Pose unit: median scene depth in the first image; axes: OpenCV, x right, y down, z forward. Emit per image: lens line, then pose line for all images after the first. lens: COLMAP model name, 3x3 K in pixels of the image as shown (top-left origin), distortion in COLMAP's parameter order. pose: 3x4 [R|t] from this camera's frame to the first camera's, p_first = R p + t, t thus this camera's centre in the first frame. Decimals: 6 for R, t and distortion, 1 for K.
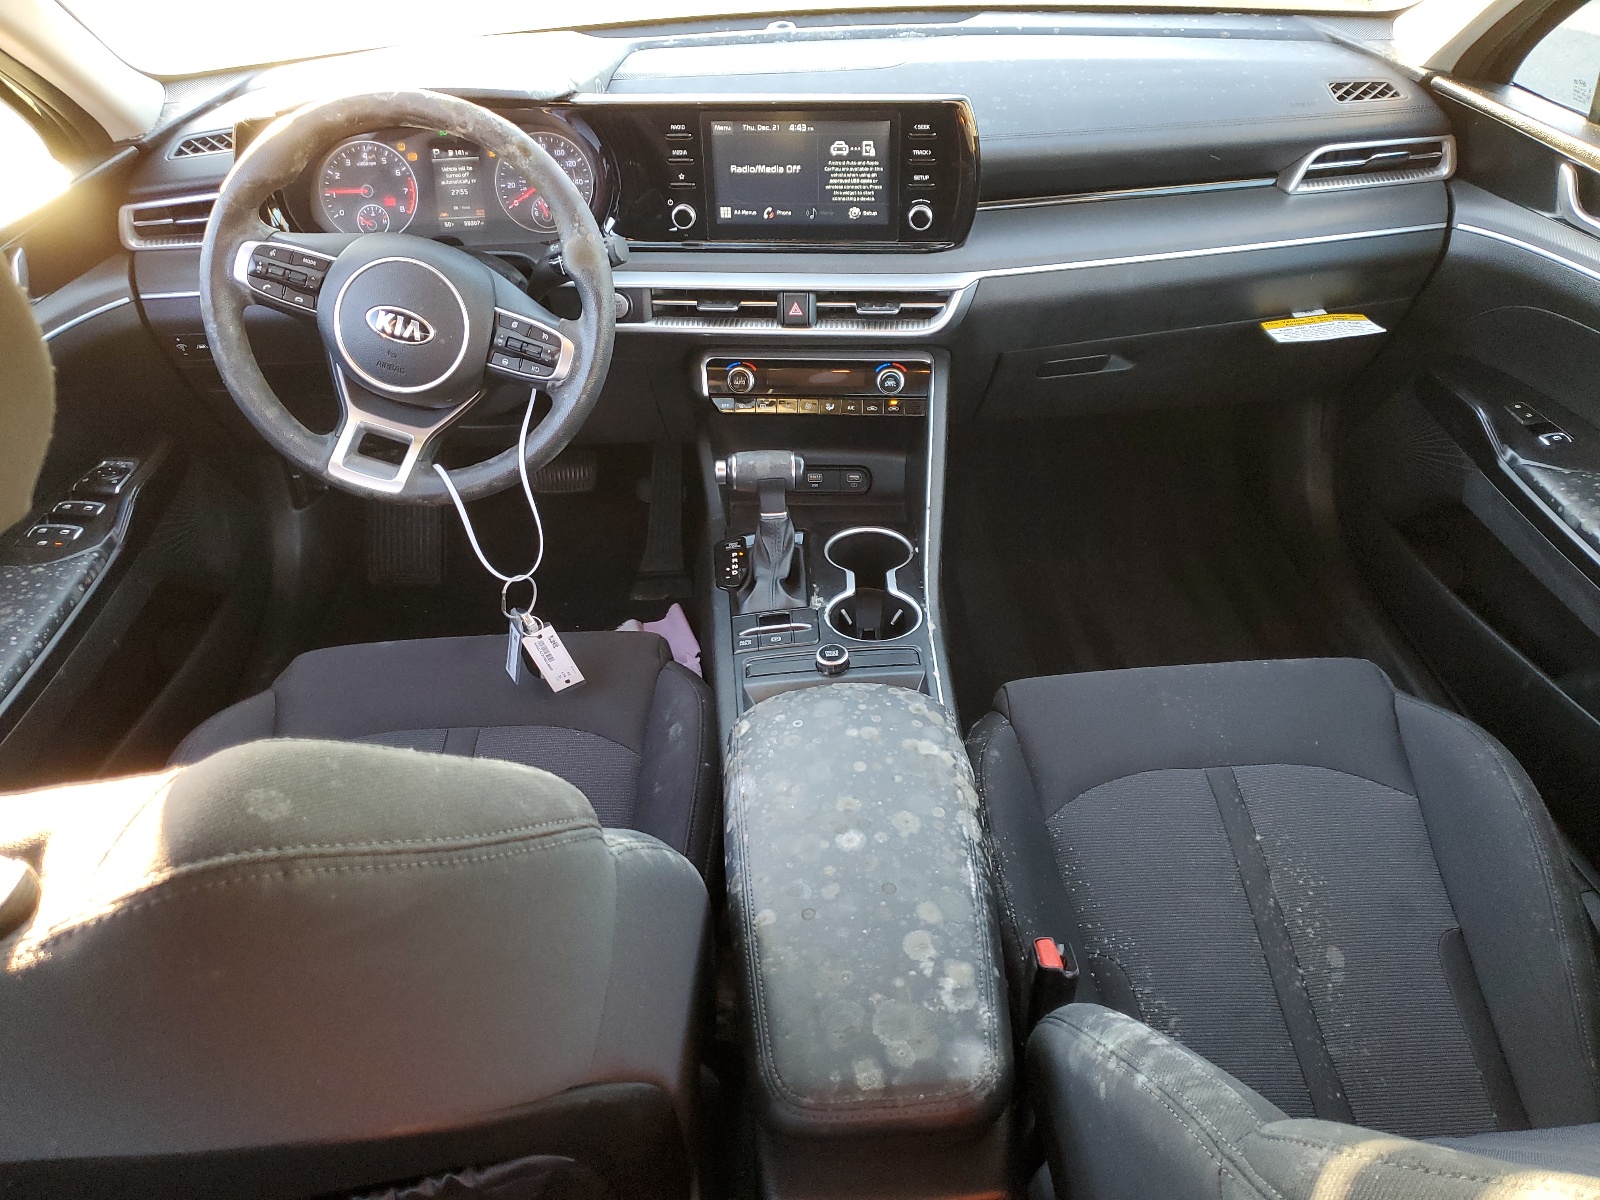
lens RADIAL K [[1202.5, 0, 798.0], [0, 1202.5, 602.7], [0, 0, 1]] dist [0.008547, 0.000295]
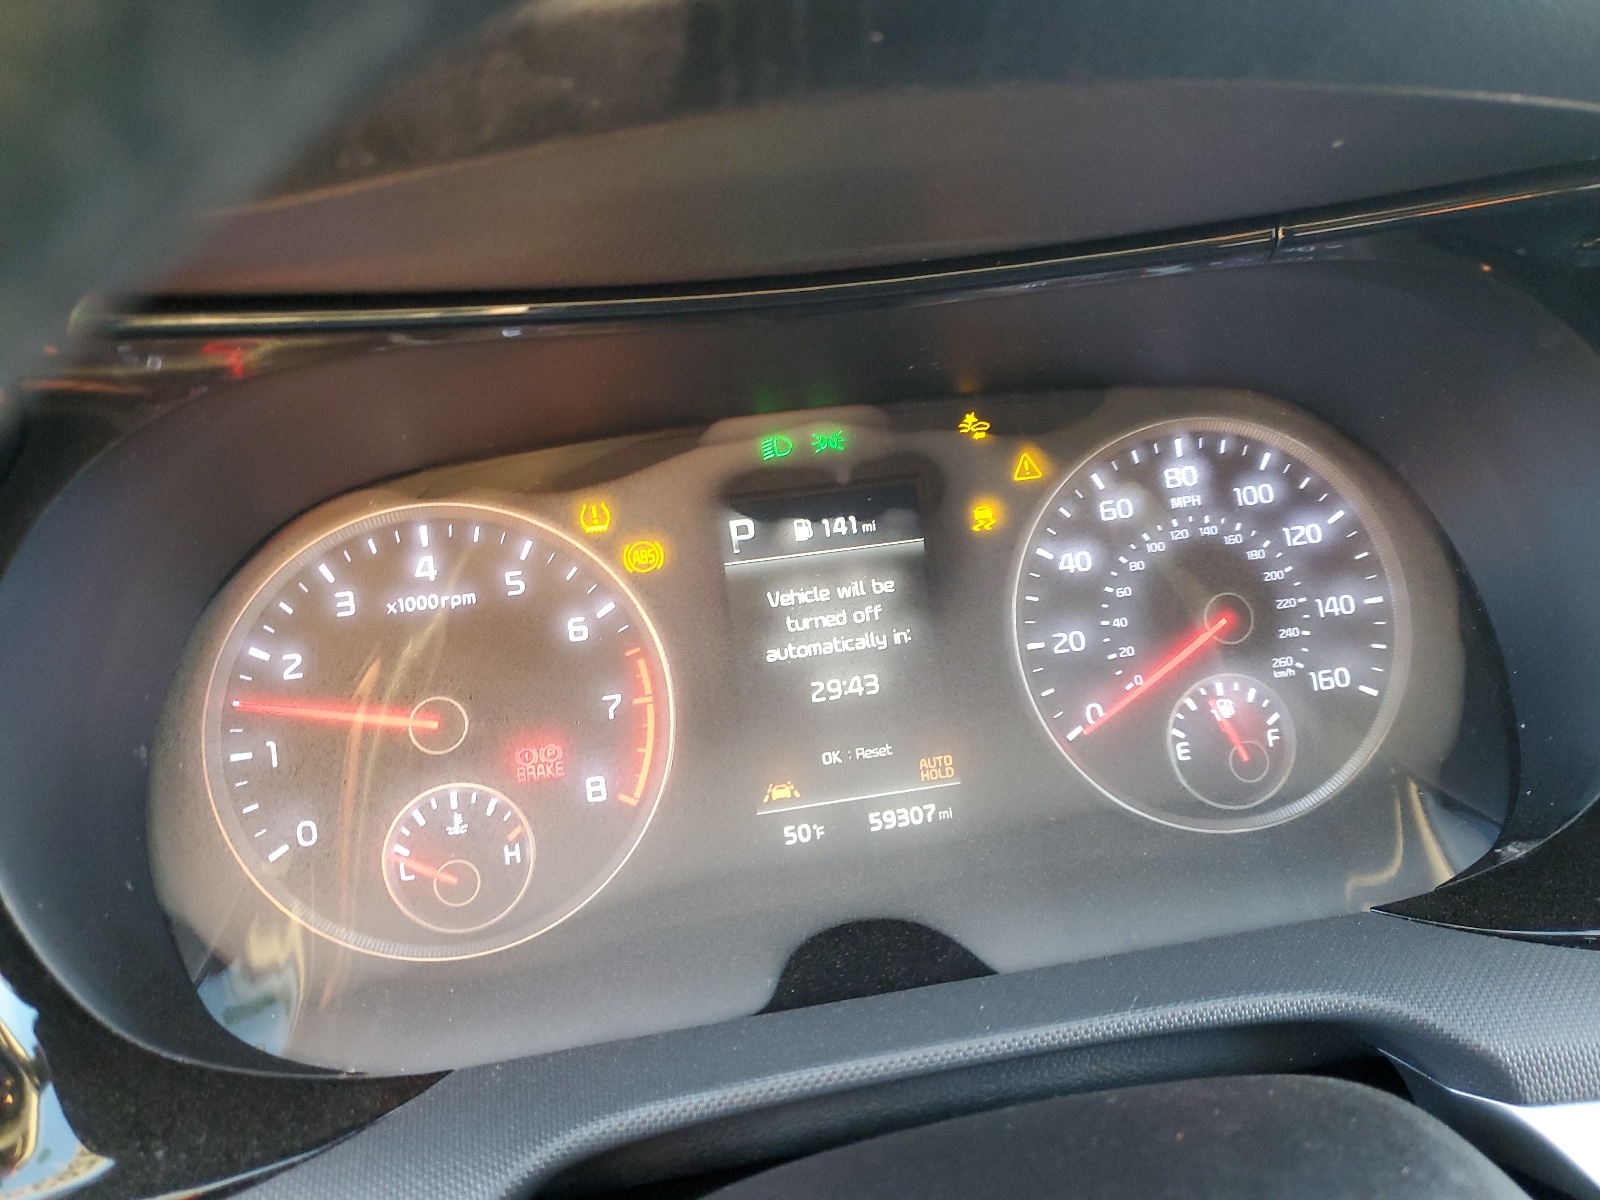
lens RADIAL K [[1202.5, 0, 802.7], [0, 1202.5, 601.3], [0, 0, 1]] dist [0.008547, 0.000295]
pose [[0.994781, -0.077727, 0.066101, -0.304293], [0.095865, 0.933822, -0.344655, -0.281564], [-0.034937, 0.349193, 0.936399, 0.790153]]
